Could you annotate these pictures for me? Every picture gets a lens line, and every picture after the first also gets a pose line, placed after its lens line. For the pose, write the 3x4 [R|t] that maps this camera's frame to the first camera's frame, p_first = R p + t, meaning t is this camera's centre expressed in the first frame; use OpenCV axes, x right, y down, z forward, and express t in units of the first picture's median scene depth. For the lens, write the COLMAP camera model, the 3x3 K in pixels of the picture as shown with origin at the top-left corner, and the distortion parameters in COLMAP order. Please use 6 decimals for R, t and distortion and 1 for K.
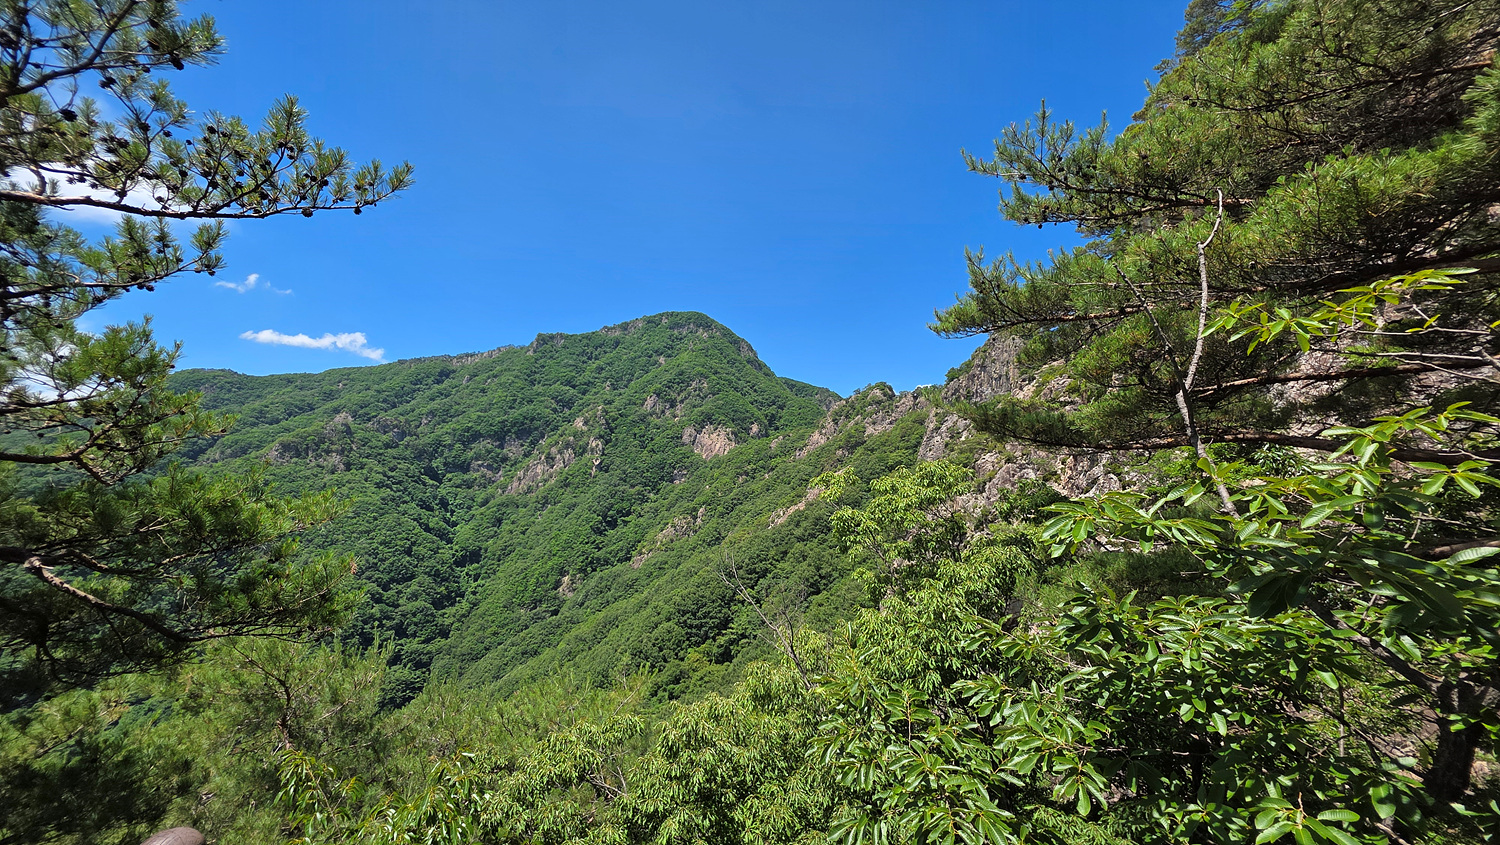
lens RADIAL K [[603.4, 0, 753.7], [0, 603.4, 423.5], [0, 0, 1]] dist [0.001671, -0.002299]
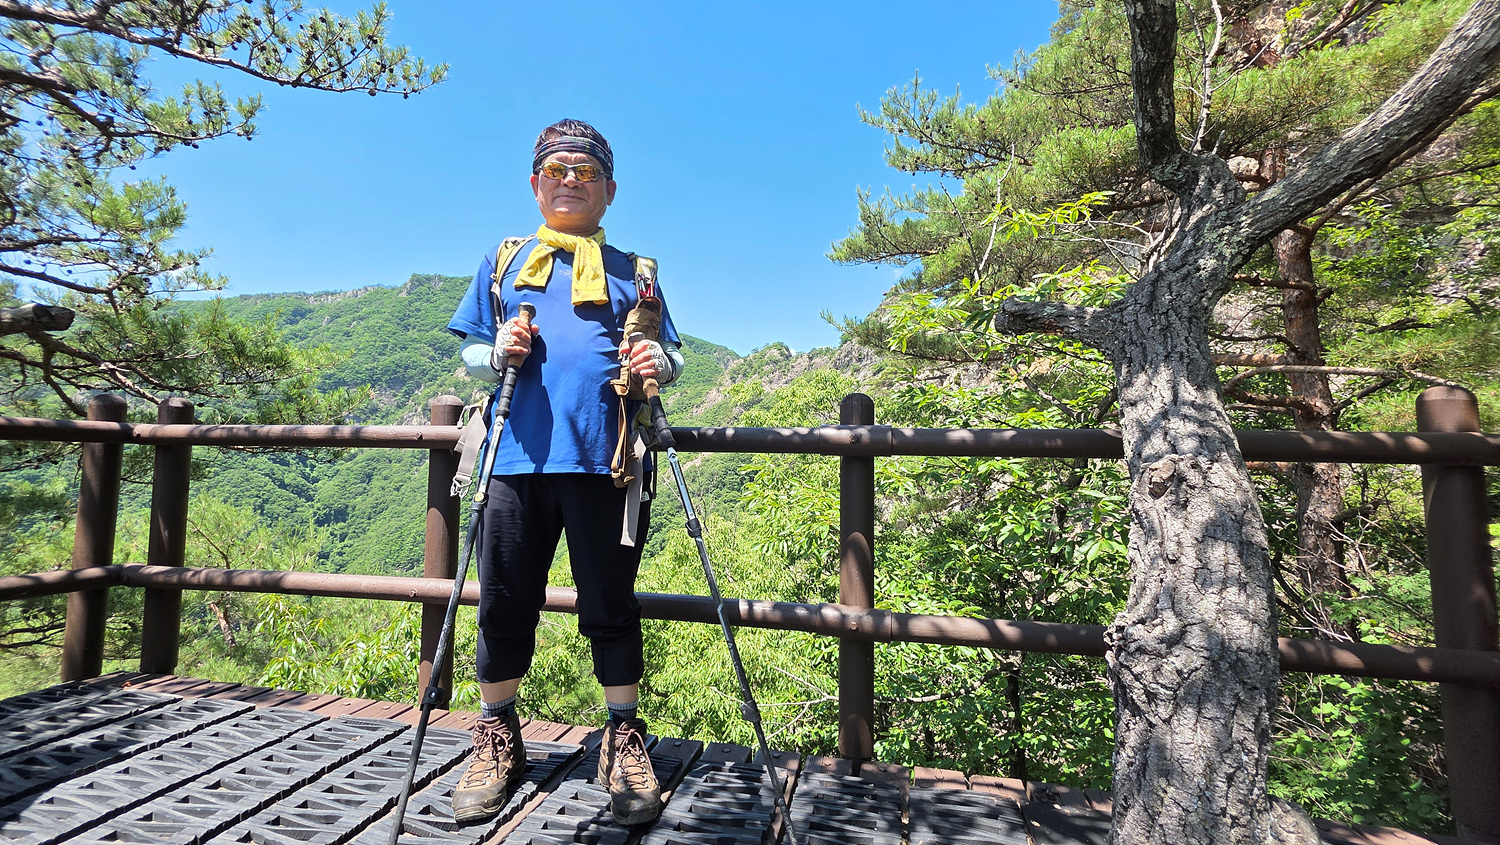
lens RADIAL K [[603.4, 0, 753.7], [0, 603.4, 423.5], [0, 0, 1]] dist [0.001671, -0.002299]
pose [[0.985260, 0.017869, 0.170128, -0.073420], [-0.029712, 0.997289, 0.067323, 0.140623], [-0.168464, -0.071385, 0.983120, -0.264652]]
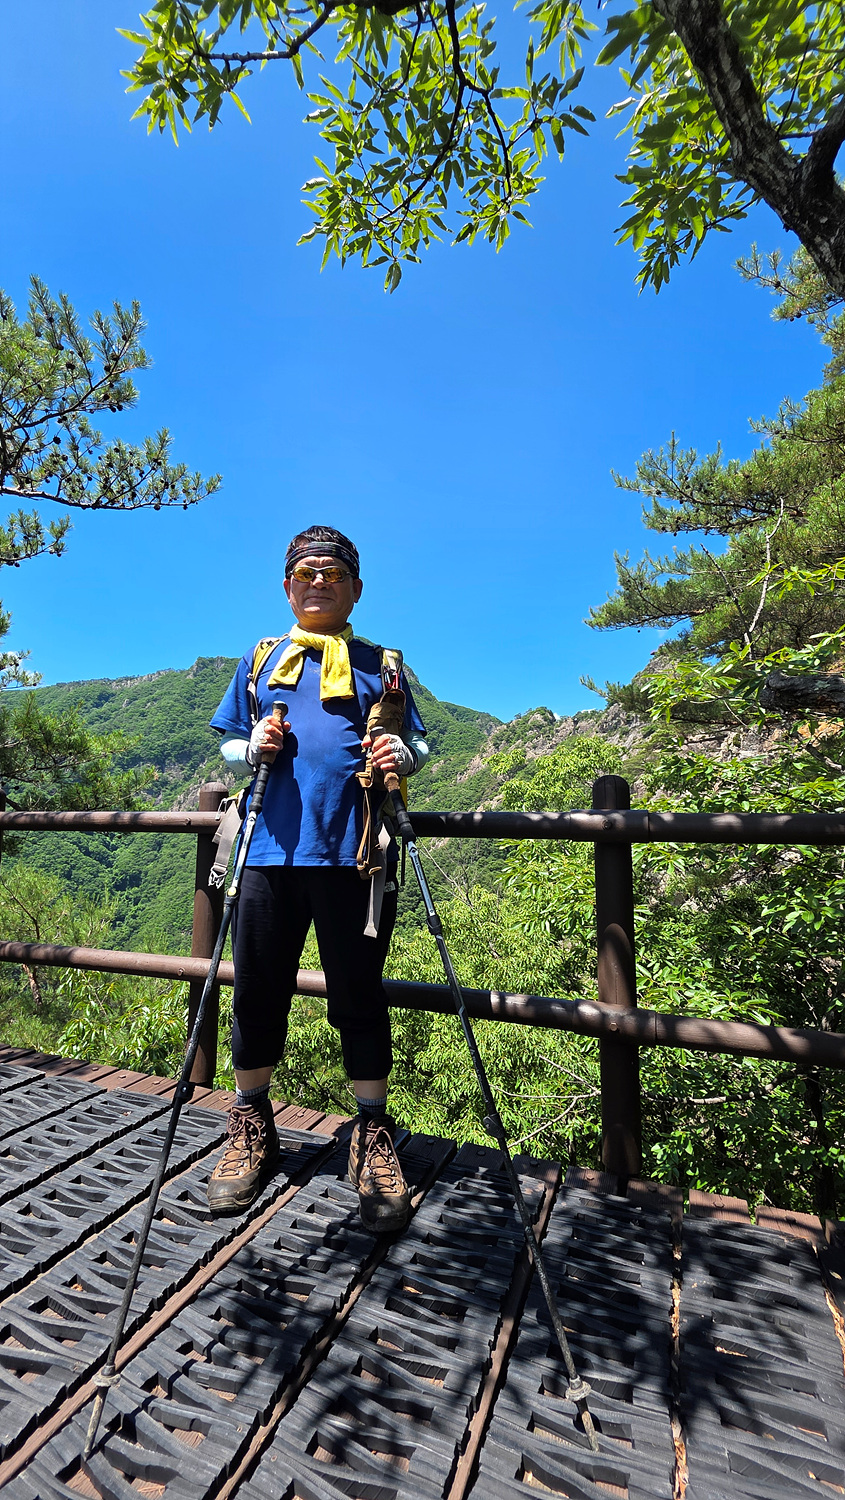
lens RADIAL K [[603.4, 0, 420.9], [0, 603.4, 753.4], [0, 0, 1]] dist [0.001671, -0.002299]
pose [[0.999937, 0.003448, 0.010664, -0.062482], [-0.003537, 0.999959, 0.008318, 0.128568], [-0.010635, -0.008356, 0.999909, -0.262964]]
